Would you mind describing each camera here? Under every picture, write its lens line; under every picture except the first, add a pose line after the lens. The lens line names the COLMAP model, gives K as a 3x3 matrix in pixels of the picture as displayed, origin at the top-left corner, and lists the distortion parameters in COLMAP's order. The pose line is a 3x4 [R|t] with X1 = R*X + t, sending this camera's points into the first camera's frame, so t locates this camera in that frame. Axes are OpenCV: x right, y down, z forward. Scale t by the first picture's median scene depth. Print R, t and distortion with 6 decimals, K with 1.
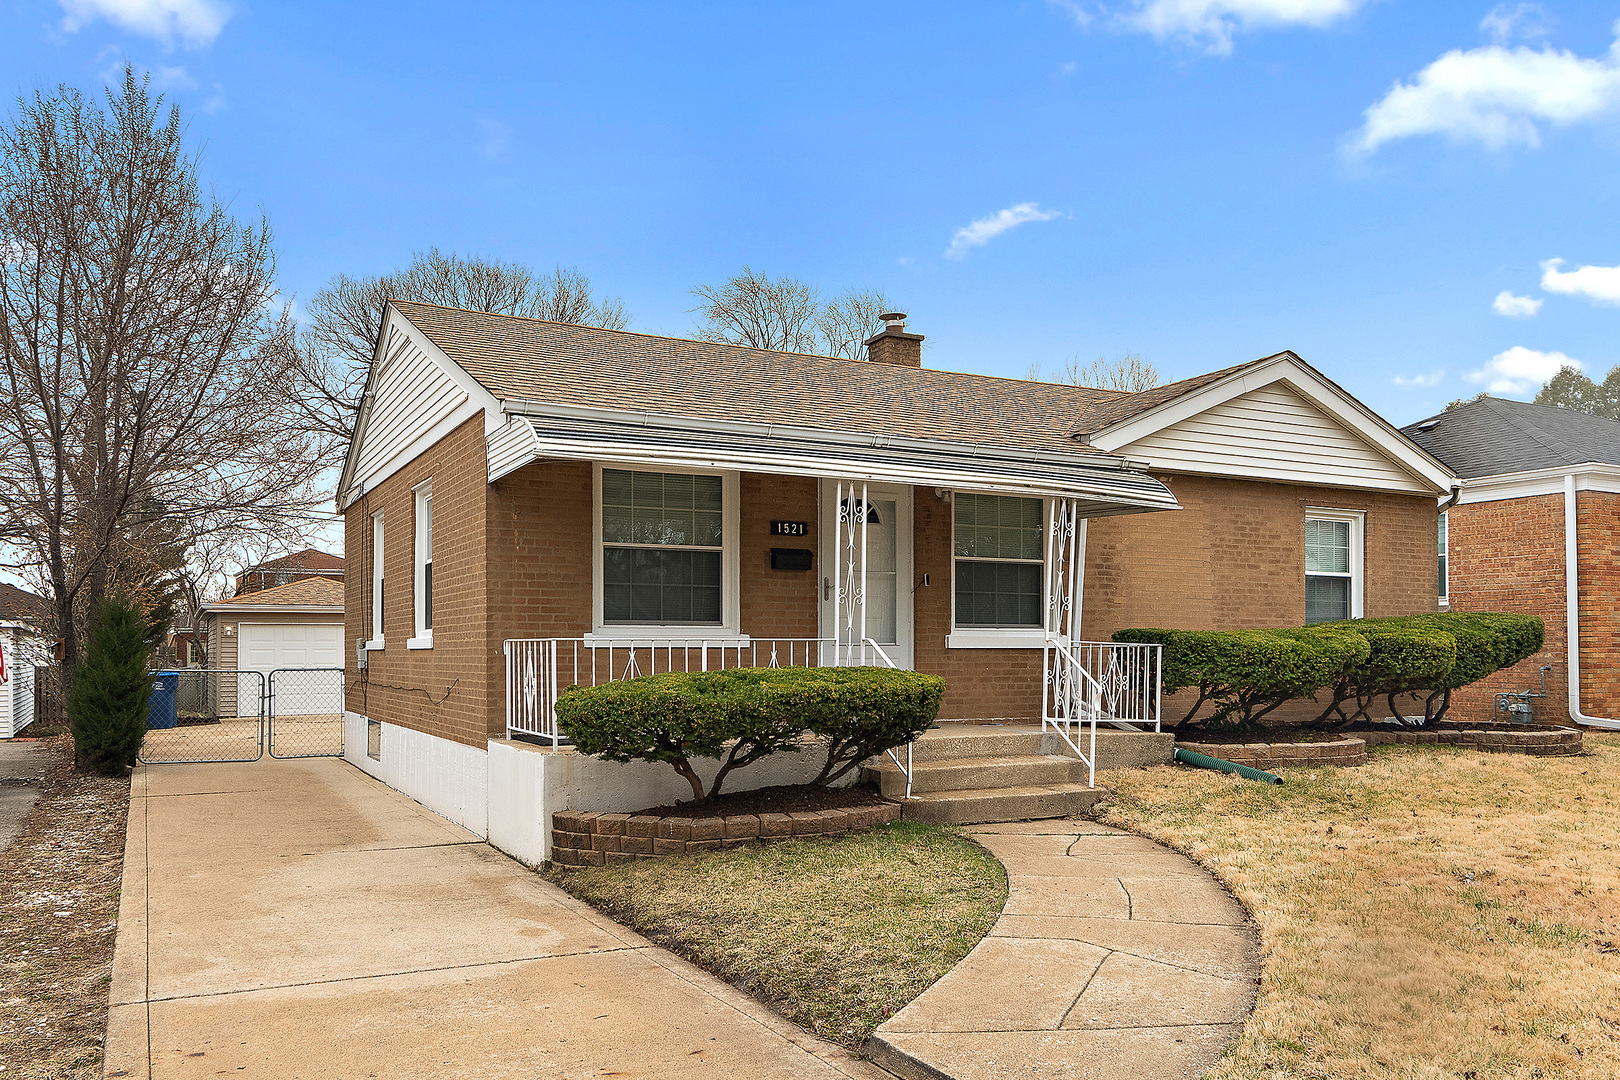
lens RADIAL K [[1173.6, 0, 810.0], [0, 1173.6, 540.0], [0, 0, 1]] dist [0.003333, 0.000604]
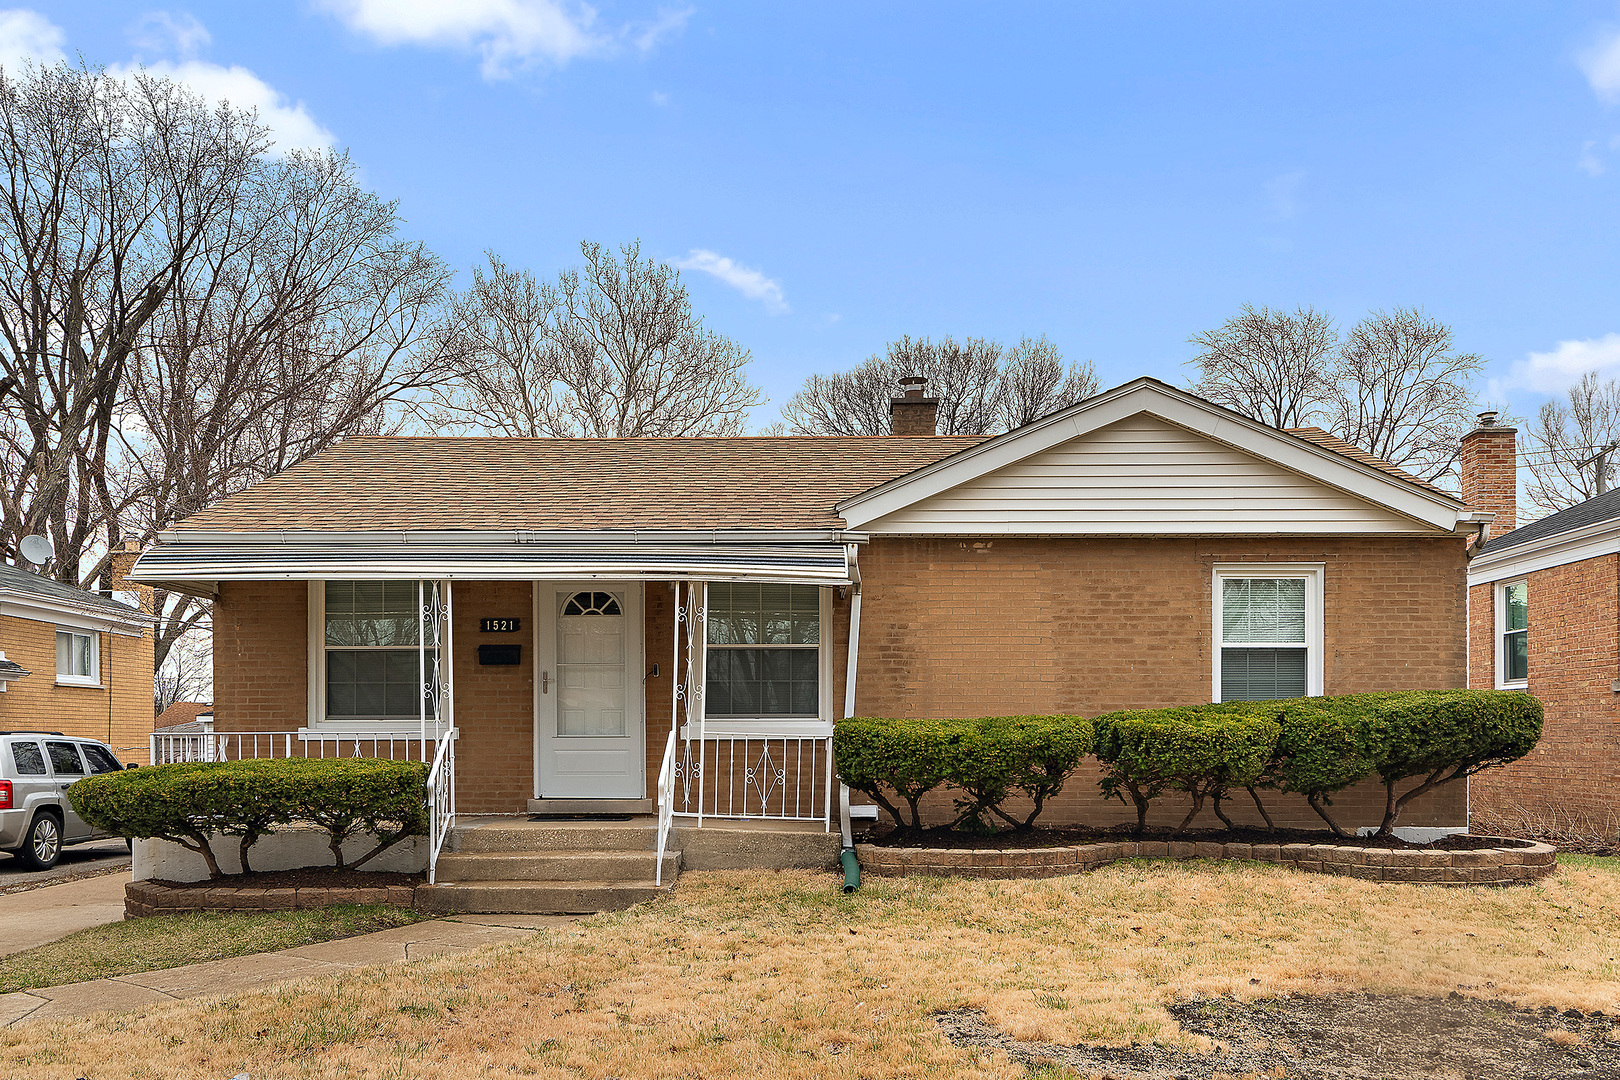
lens RADIAL K [[1250.8, 0, 810.1], [0, 1250.8, 631.0], [0, 0, 1]] dist [0.006875, 0.003573]
pose [[0.890238, -0.041541, -0.453598, 0.631394], [0.044409, 0.999004, -0.004333, 0.010562], [0.453326, -0.016287, 0.891196, 0.116557]]
